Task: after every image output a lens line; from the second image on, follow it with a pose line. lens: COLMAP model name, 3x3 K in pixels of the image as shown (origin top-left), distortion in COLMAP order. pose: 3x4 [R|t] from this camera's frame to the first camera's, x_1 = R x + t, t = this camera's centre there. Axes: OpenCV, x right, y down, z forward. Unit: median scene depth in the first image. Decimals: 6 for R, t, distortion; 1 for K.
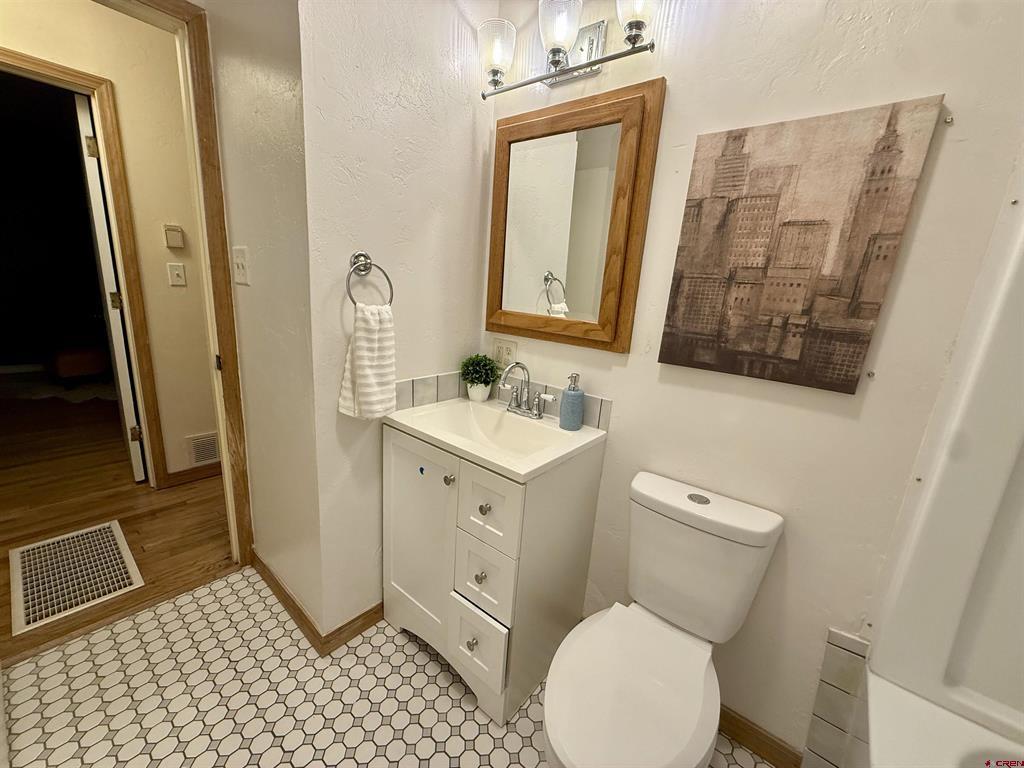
lens RADIAL K [[407.7, 0, 510.8], [0, 407.7, 387.0], [0, 0, 1]] dist [-0.001979, -0.000066]
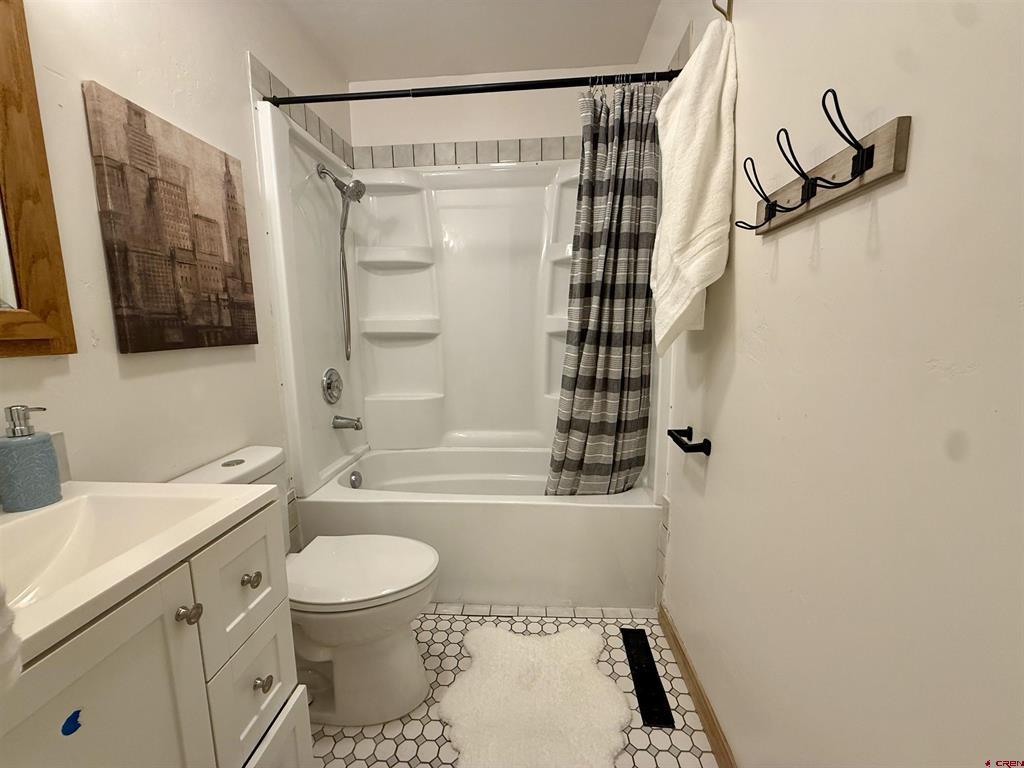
lens RADIAL K [[407.7, 0, 511.3], [0, 407.7, 385.4], [0, 0, 1]] dist [-0.001979, -0.000066]
pose [[-0.583530, -0.180677, 0.791738, -0.868202], [0.165023, 0.928214, 0.333447, -0.172612], [-0.795148, 0.325231, -0.511825, 0.981077]]
